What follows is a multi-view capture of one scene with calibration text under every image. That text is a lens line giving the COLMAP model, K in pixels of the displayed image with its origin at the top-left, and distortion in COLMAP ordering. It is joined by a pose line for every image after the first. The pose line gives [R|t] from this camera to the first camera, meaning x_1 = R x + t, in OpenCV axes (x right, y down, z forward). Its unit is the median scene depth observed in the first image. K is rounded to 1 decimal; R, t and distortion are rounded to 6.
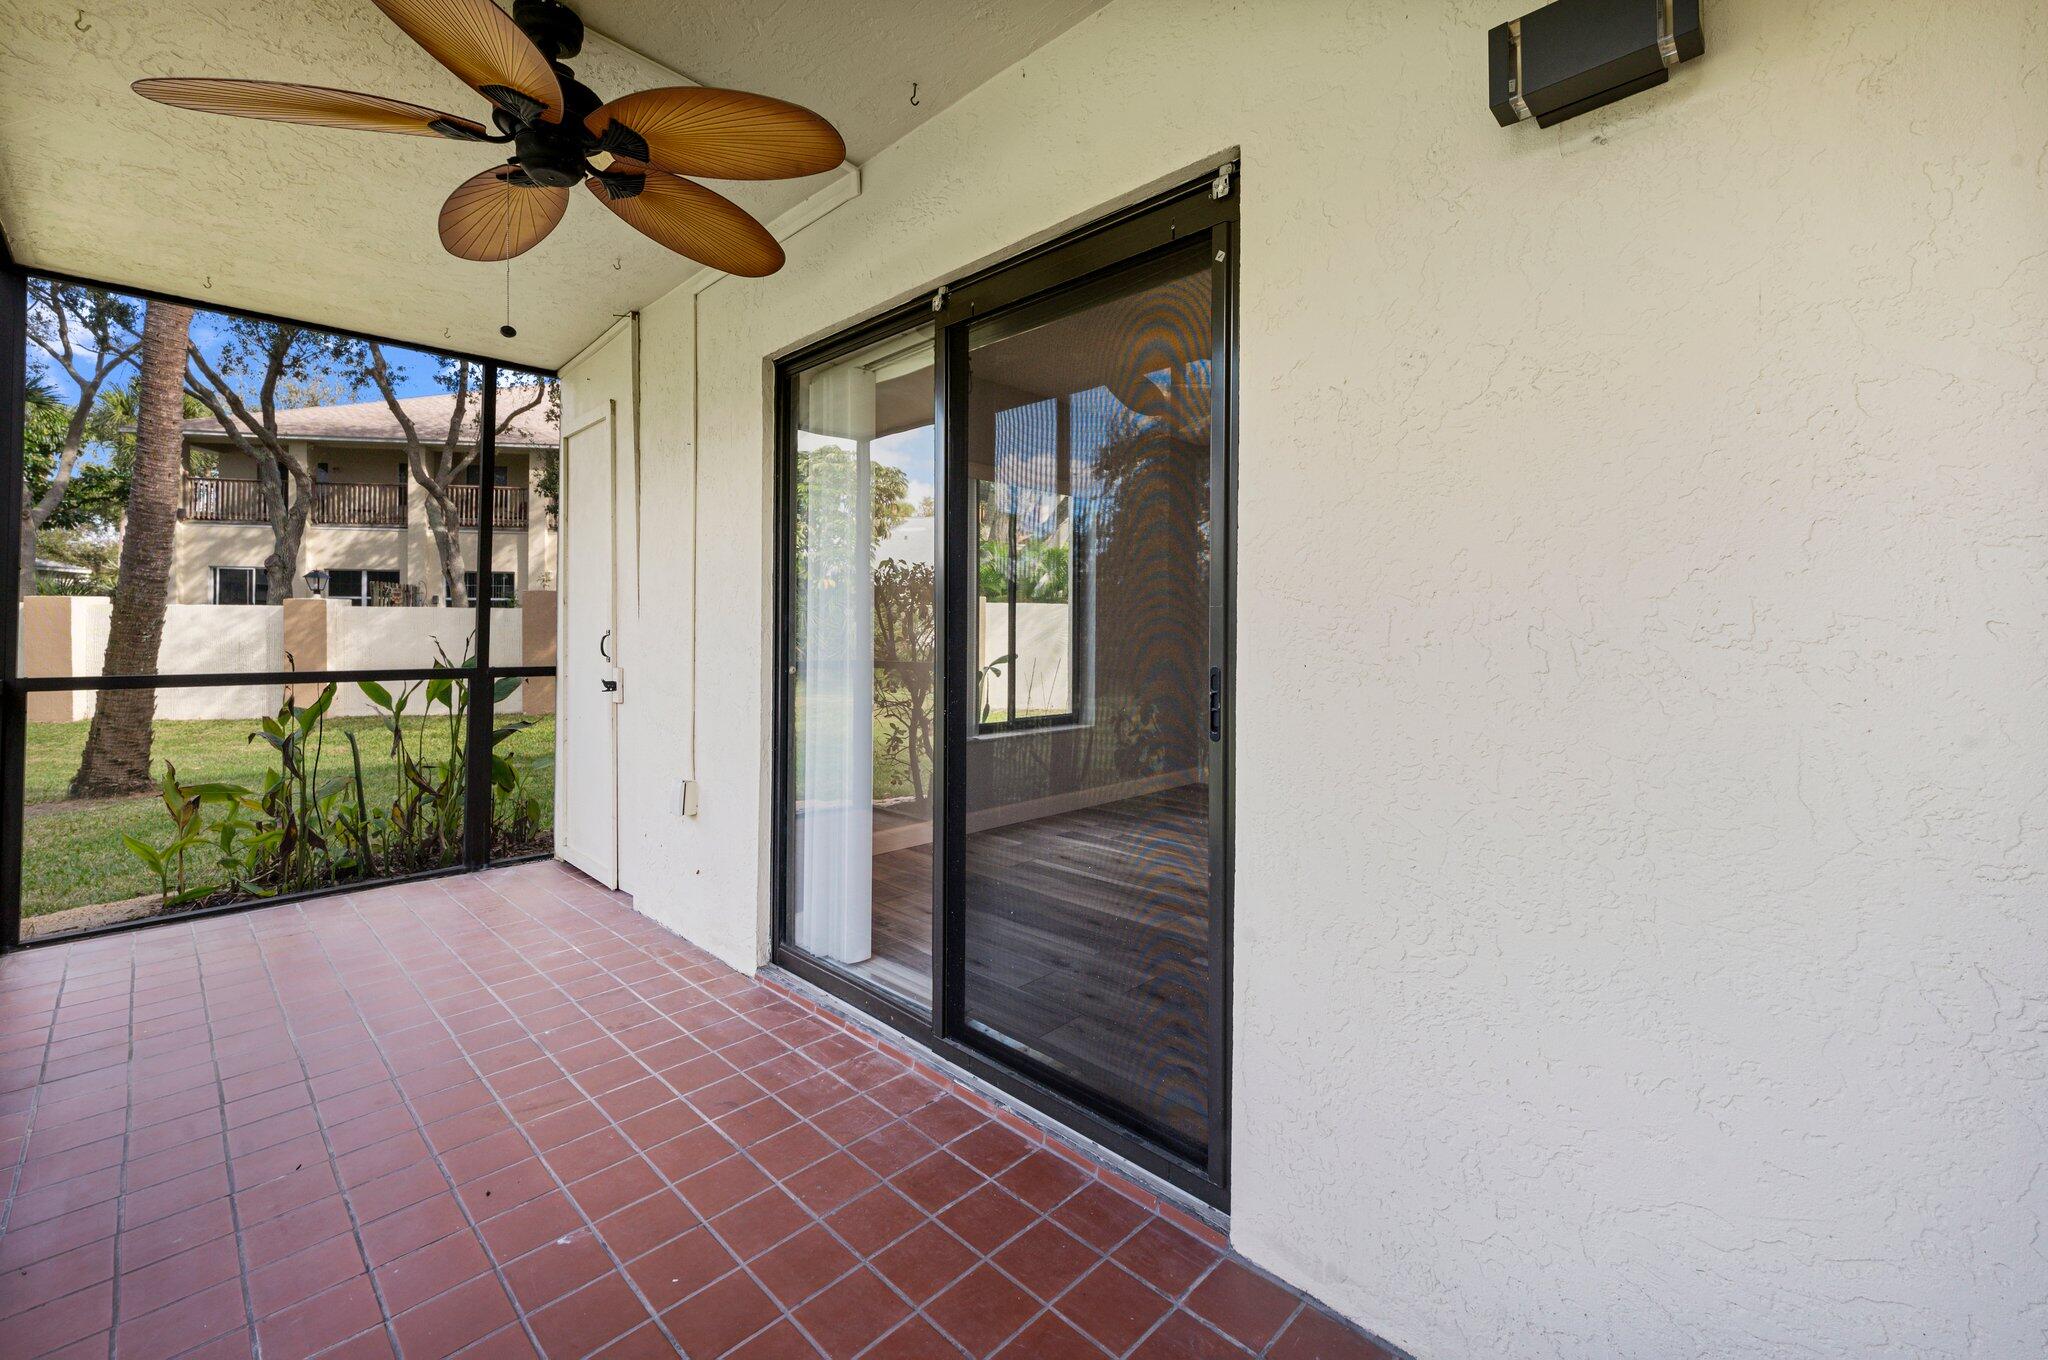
lens RADIAL K [[838.6, 0, 1045.7], [0, 838.6, 643.2], [0, 0, 1]] dist [0.000891, -0.000002]
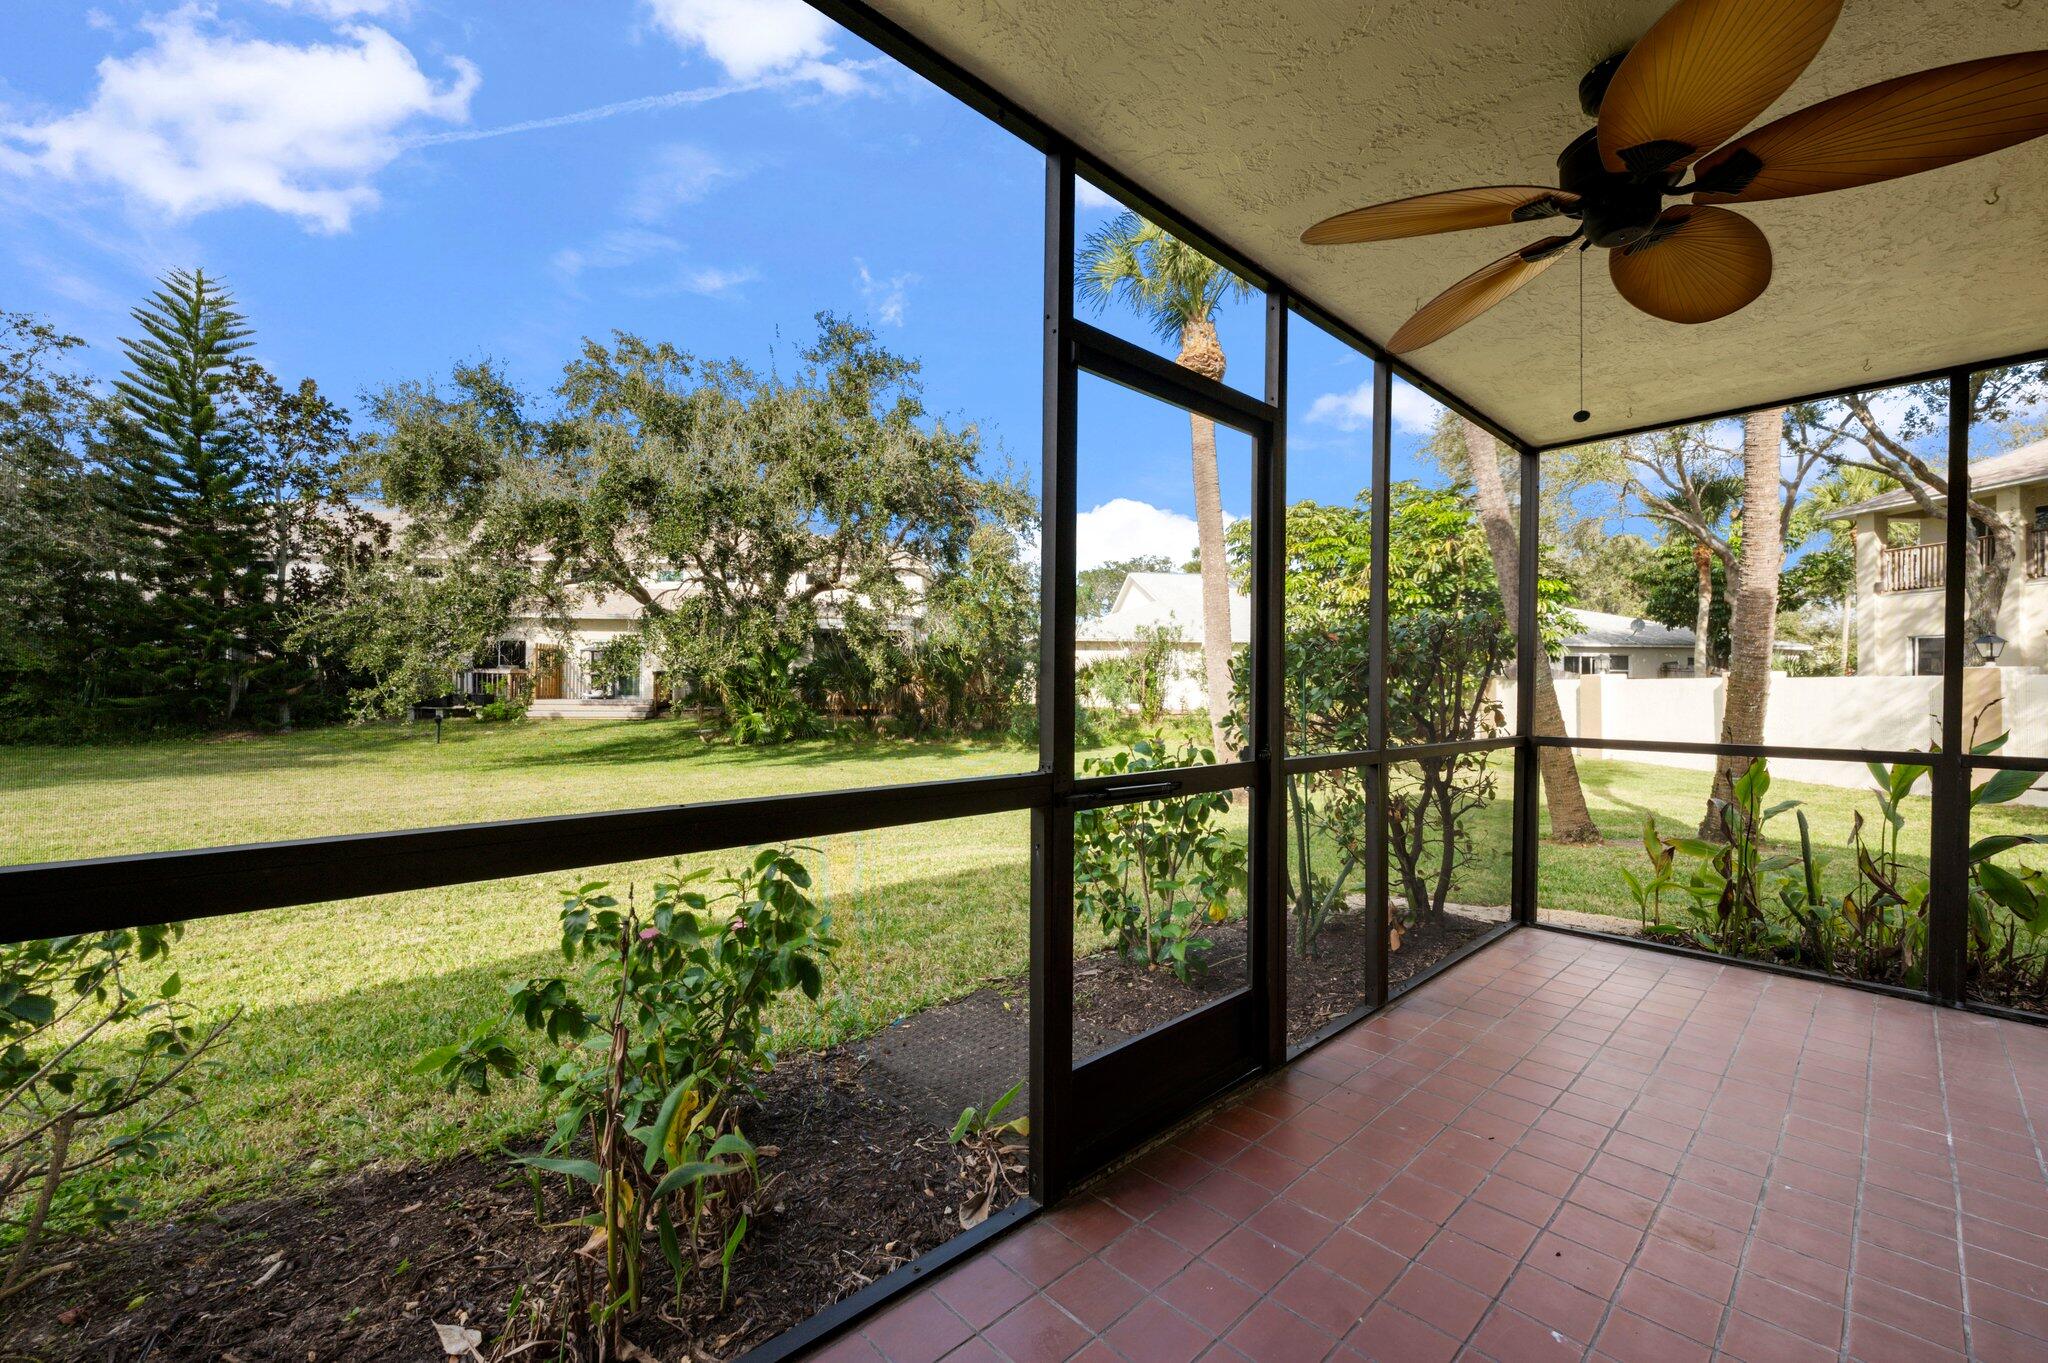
lens RADIAL K [[828.6, 0, 1024.0], [0, 828.6, 681.5], [0, 0, 1]] dist [-0.001854, -0.000323]
pose [[-0.067558, -0.012450, -0.997638, 0.195564], [-0.027252, 0.999572, -0.010629, -0.008100], [0.997343, 0.026470, -0.067868, 0.190653]]
